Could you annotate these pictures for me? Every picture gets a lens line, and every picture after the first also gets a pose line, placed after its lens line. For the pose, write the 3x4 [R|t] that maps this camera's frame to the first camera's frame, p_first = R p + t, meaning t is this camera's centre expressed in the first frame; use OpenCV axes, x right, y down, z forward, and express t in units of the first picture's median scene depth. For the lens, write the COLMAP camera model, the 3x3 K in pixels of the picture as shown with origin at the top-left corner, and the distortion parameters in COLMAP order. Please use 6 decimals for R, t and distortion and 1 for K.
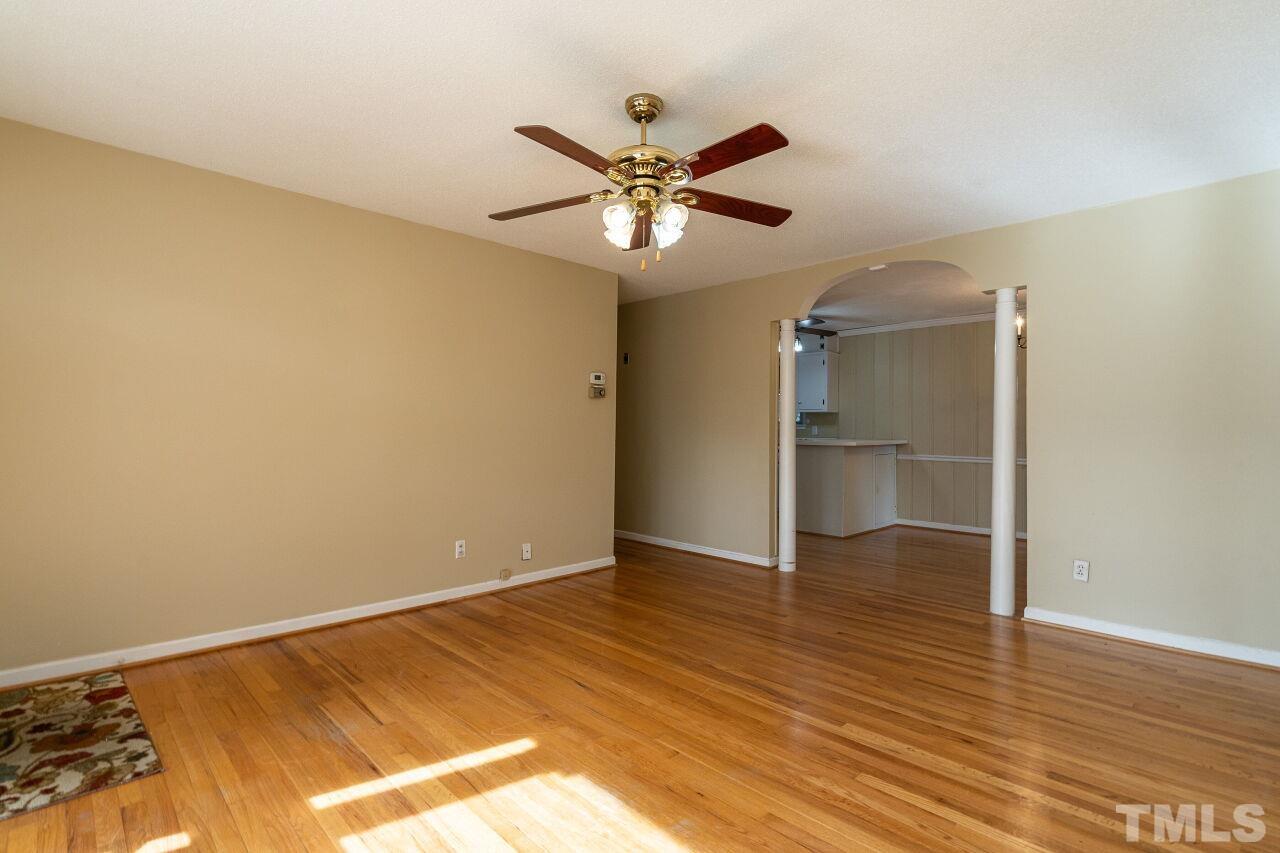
lens RADIAL K [[603.0, 0, 634.2], [0, 603.0, 417.8], [0, 0, 1]] dist [0.000098, -0.000457]
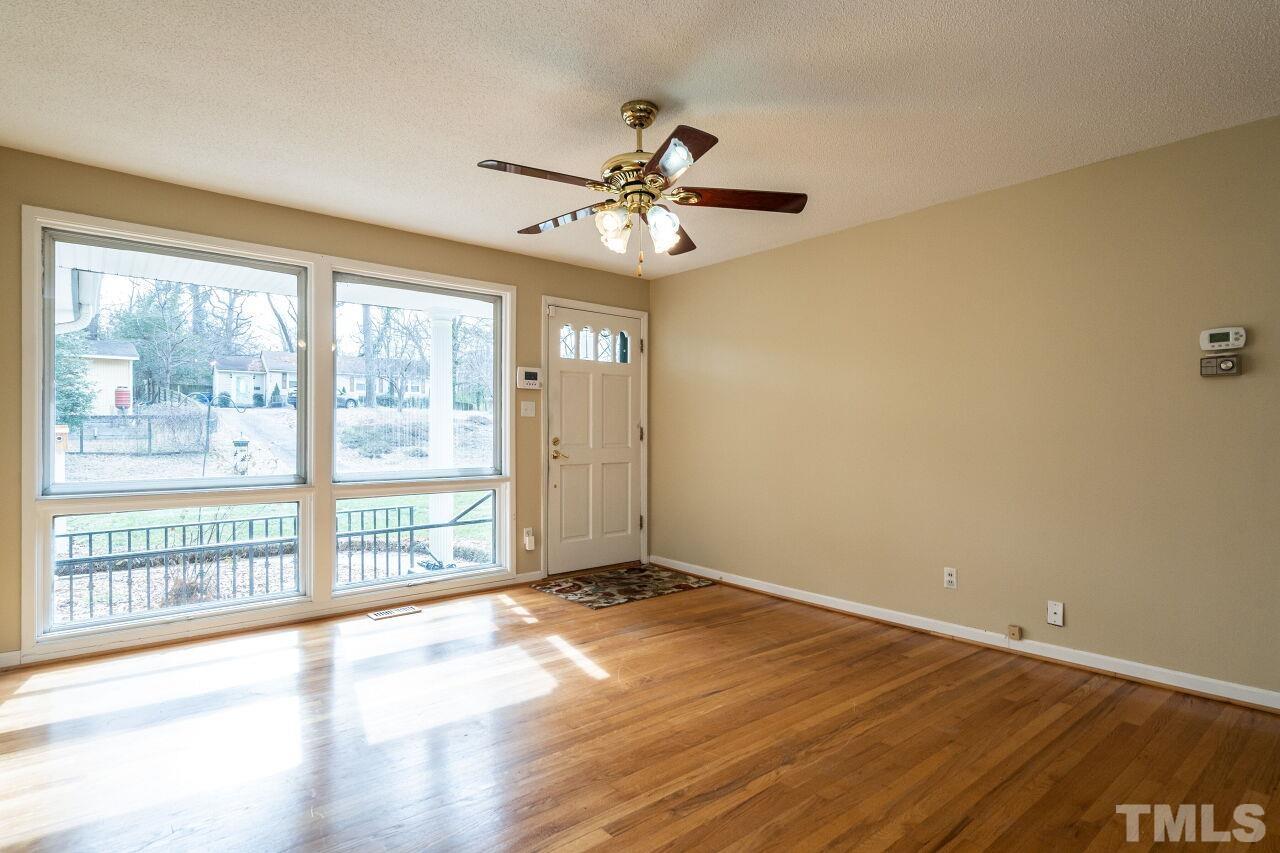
lens RADIAL K [[662.5, 0, 634.4], [0, 662.5, 426.5], [0, 0, 1]] dist [-0.000697, -0.000892]
pose [[-0.067271, -0.017220, -0.997586, 0.941690], [0.014649, 0.999726, -0.018245, 0.024918], [0.997627, -0.015841, -0.067001, 0.889352]]
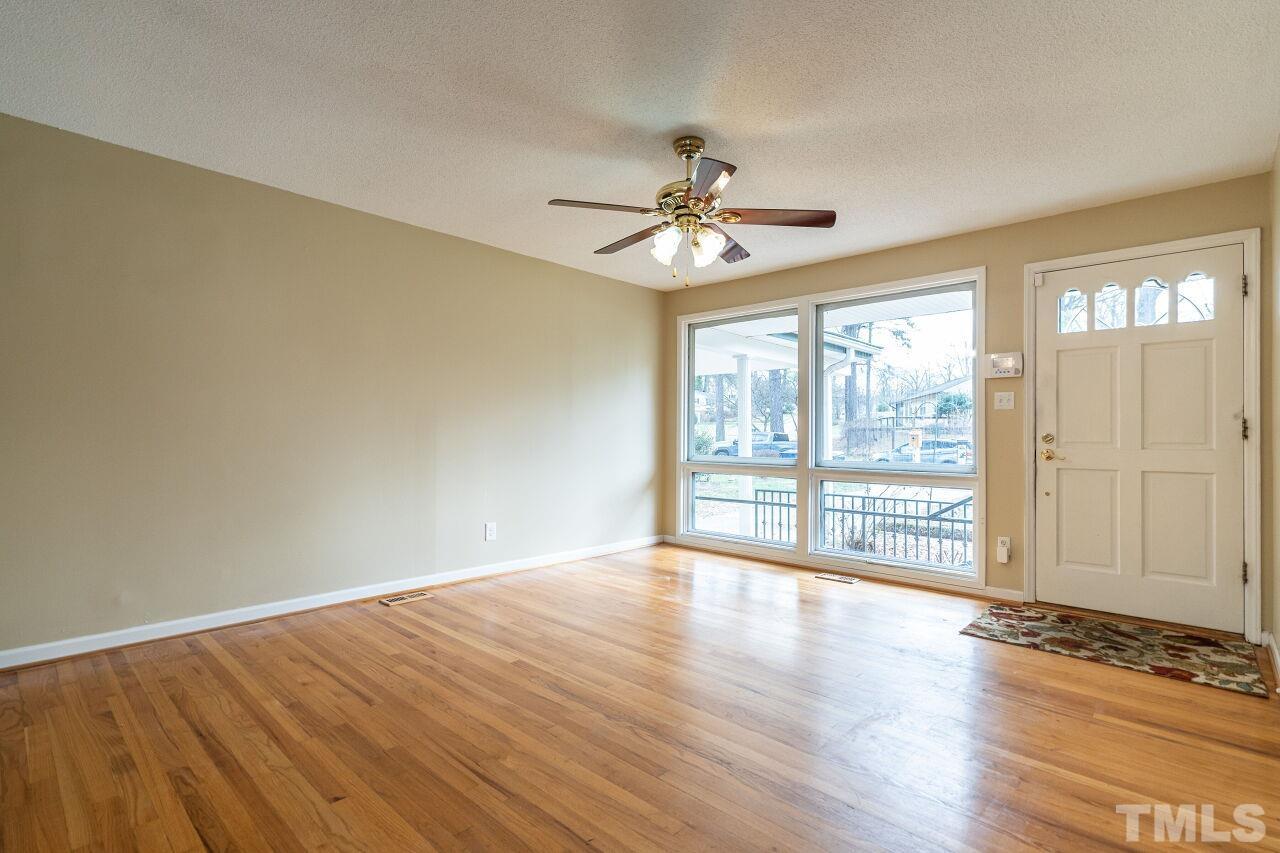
lens RADIAL K [[603.0, 0, 640.1], [0, 603.0, 431.3], [0, 0, 1]] dist [0.000098, -0.000457]
pose [[-0.998751, -0.013499, -0.048108, 0.129007], [-0.012468, 0.999687, -0.021673, 0.053162], [0.048386, -0.021046, -0.998607, 1.827265]]
